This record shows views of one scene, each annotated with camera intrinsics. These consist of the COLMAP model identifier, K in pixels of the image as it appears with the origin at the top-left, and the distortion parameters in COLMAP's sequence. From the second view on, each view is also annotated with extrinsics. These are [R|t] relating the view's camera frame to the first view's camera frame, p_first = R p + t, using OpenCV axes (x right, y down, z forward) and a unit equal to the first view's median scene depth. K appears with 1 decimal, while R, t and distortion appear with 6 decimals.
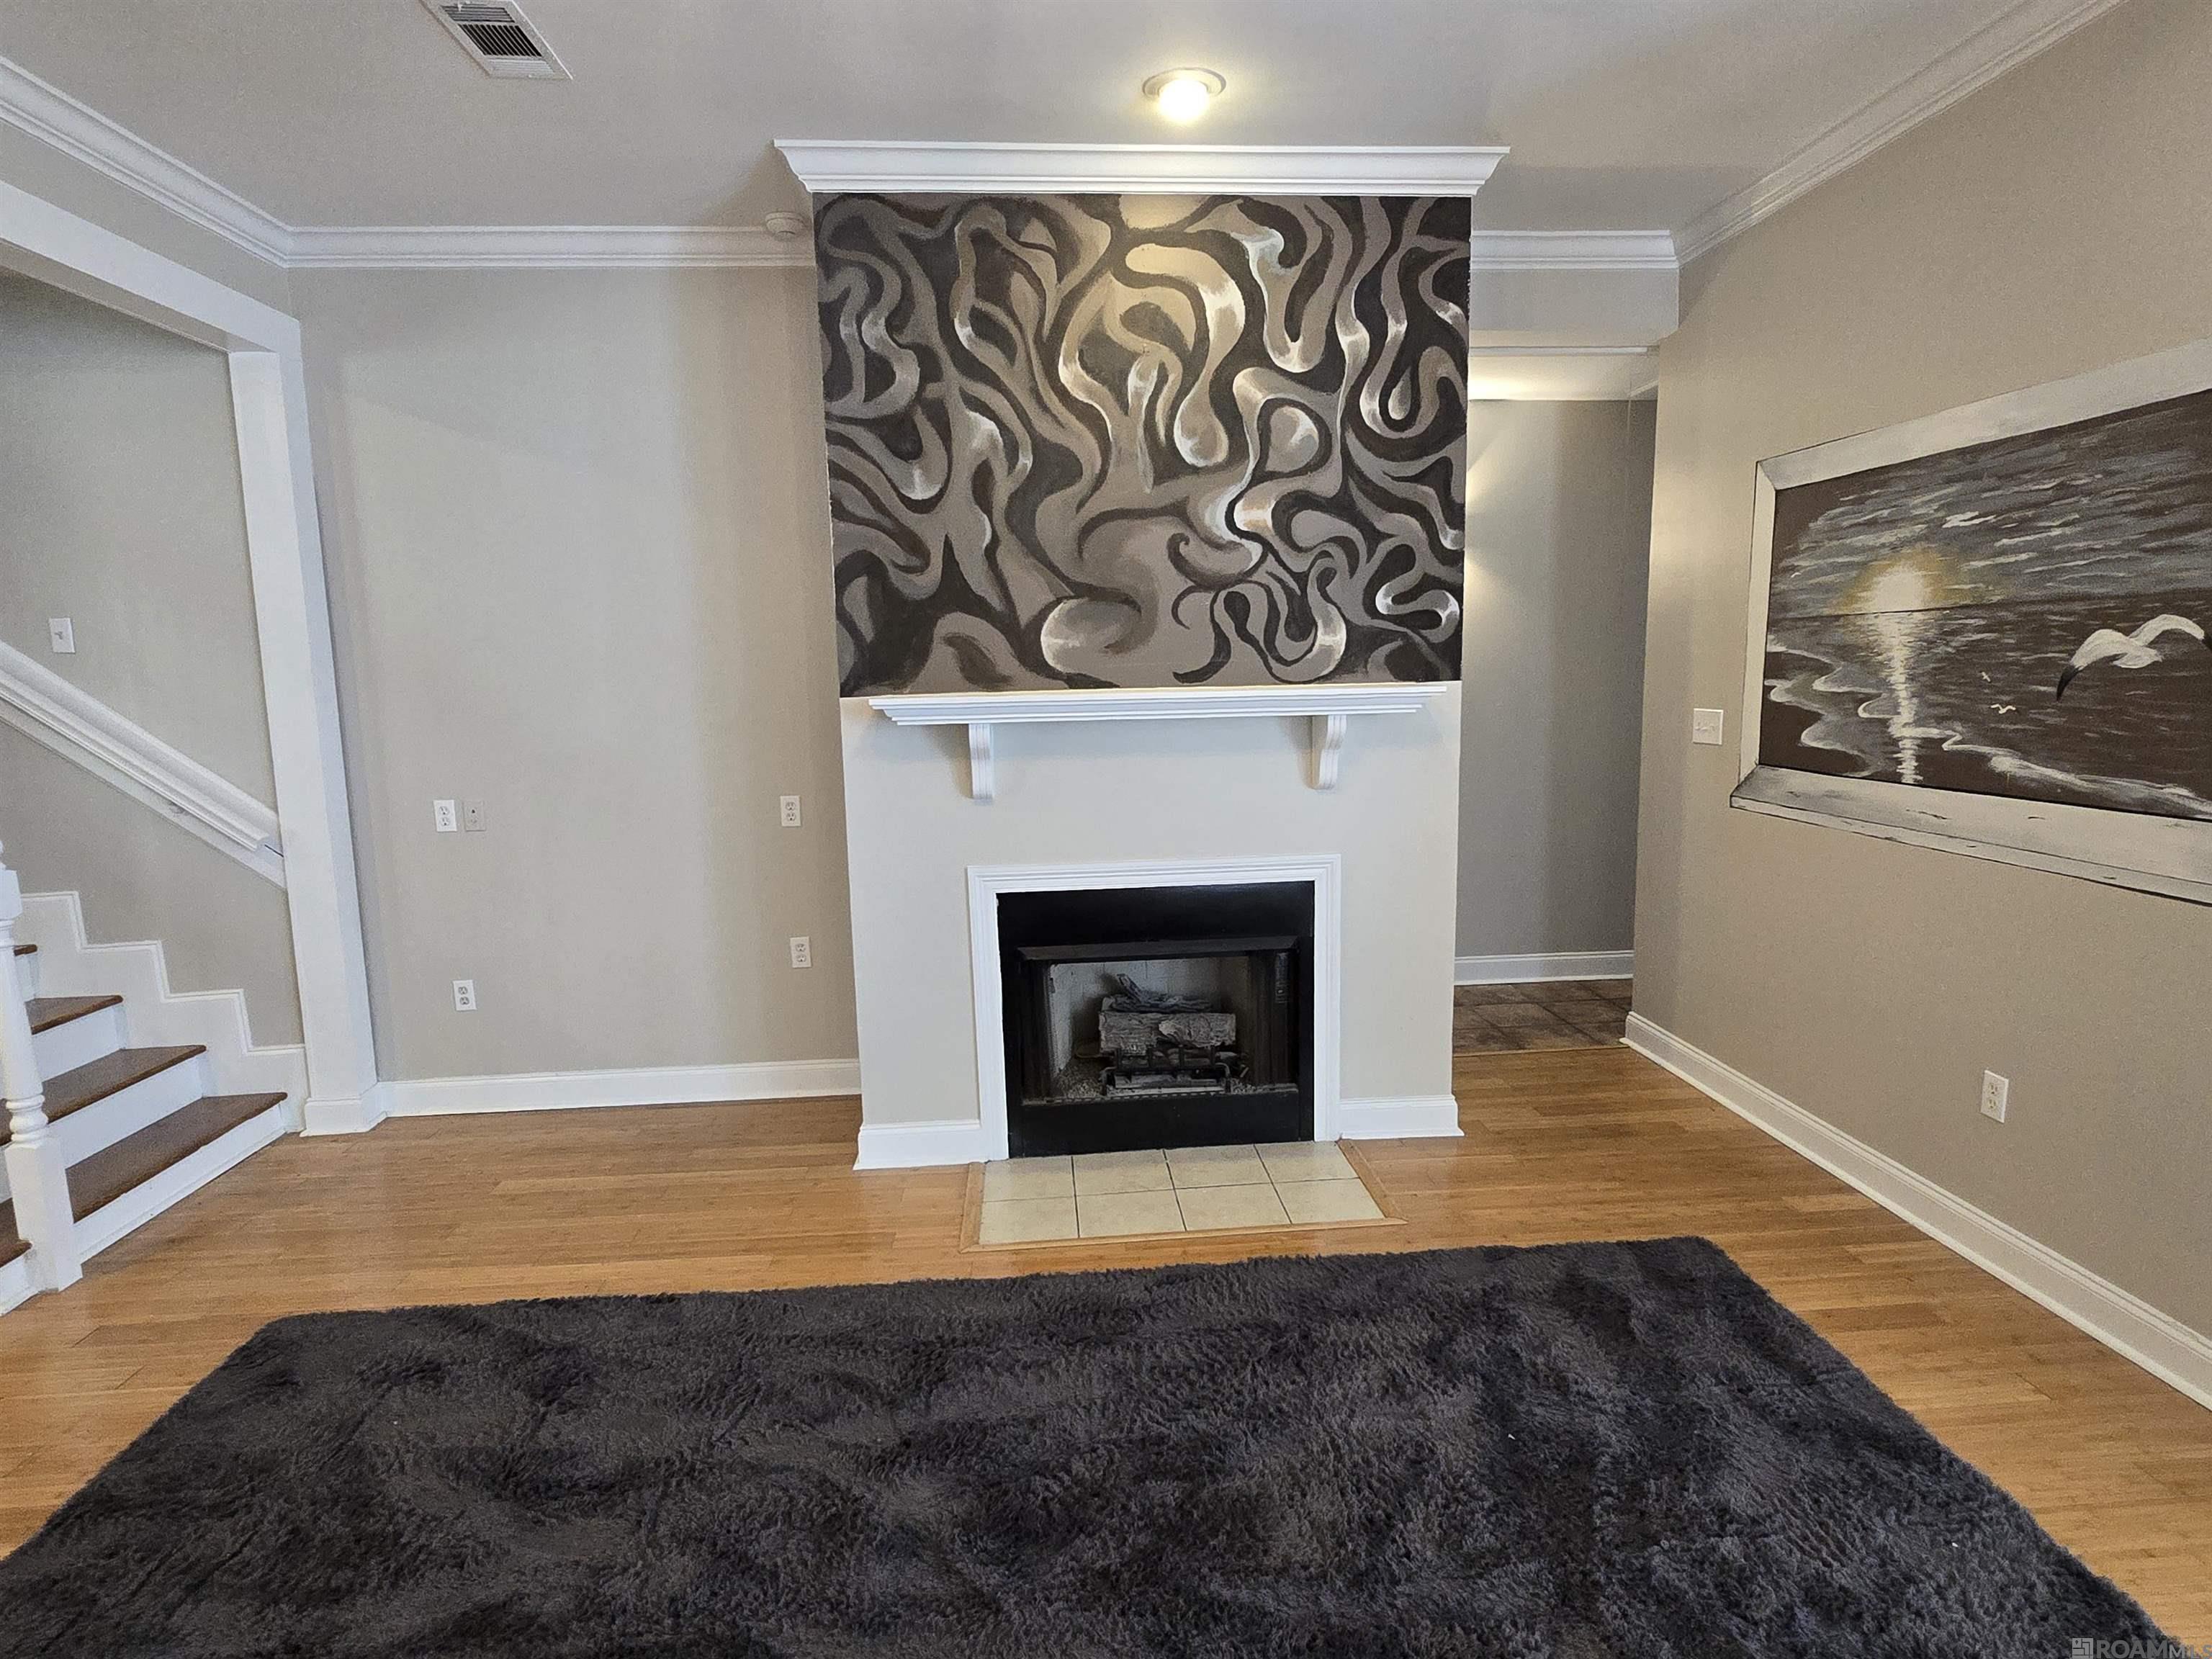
lens RADIAL K [[1183.7, 0, 1126.6], [0, 1183.7, 835.9], [0, 0, 1]] dist [0.000459, -0.000770]
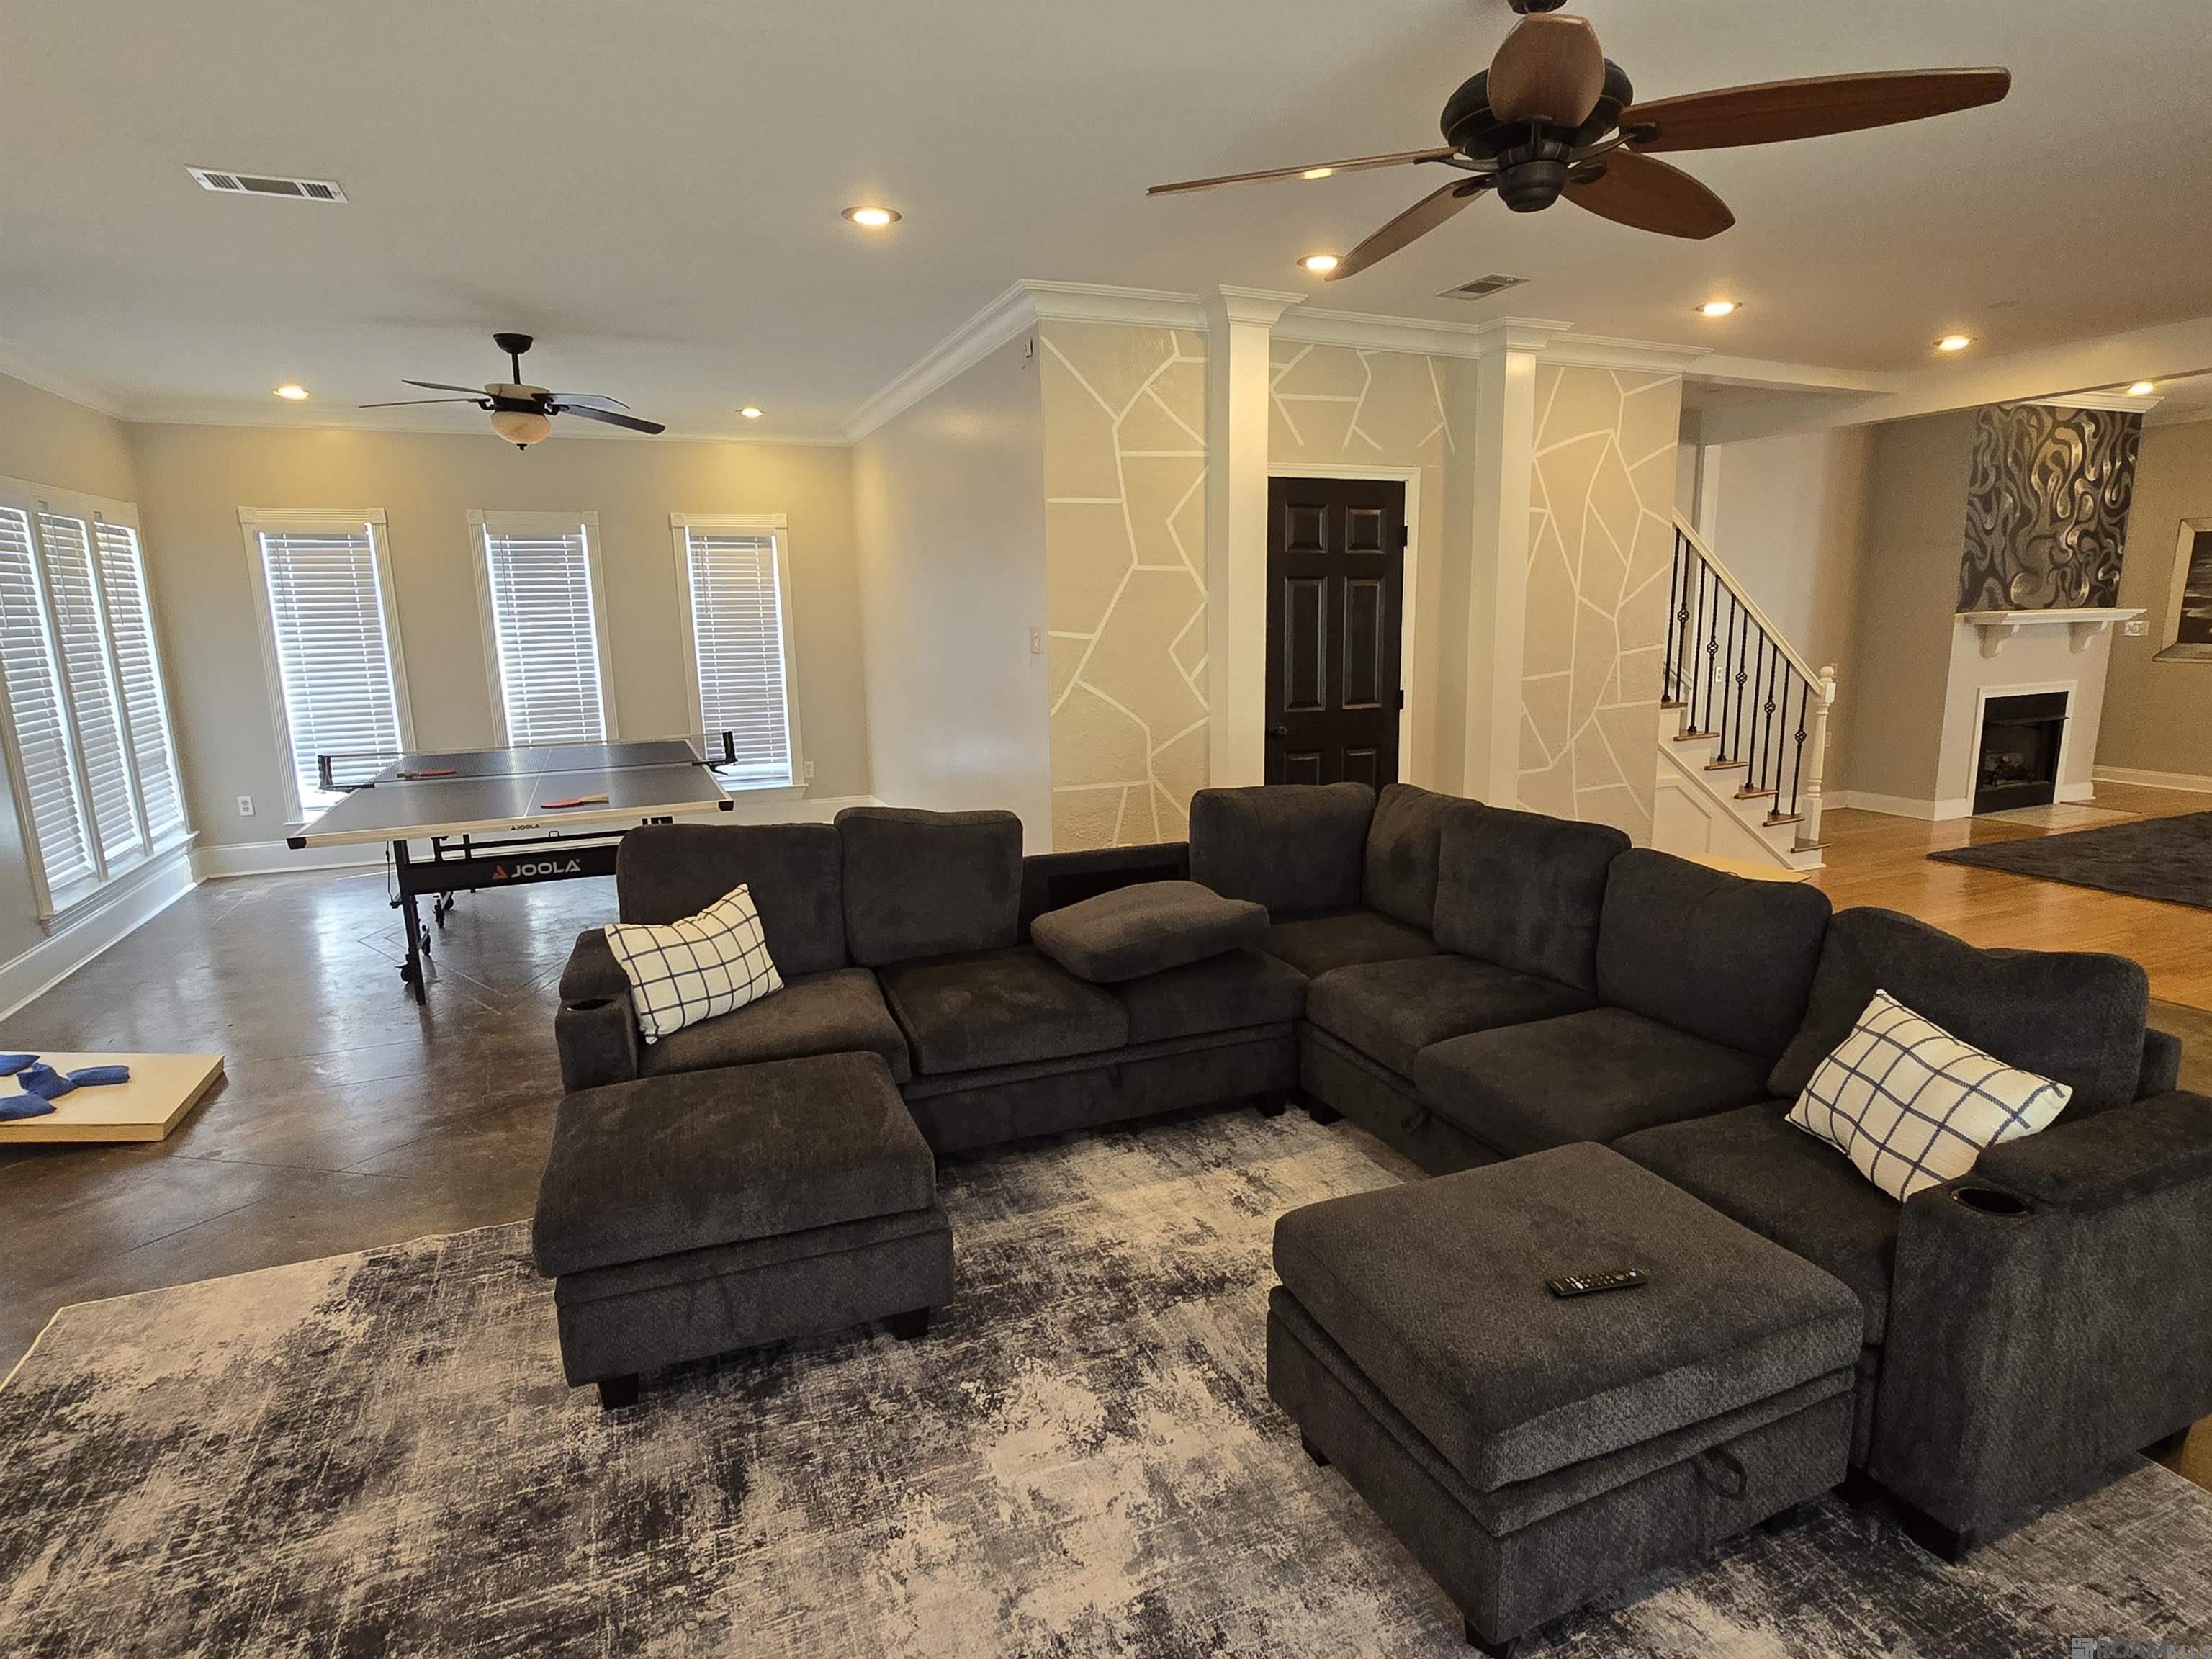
lens RADIAL K [[1183.7, 0, 1126.6], [0, 1183.7, 835.9], [0, 0, 1]] dist [0.000459, -0.000770]
pose [[0.944549, -0.058686, 0.323083, -2.603030], [0.044622, 0.997713, 0.050774, 0.130990], [-0.325324, -0.033542, 0.945008, -0.700222]]
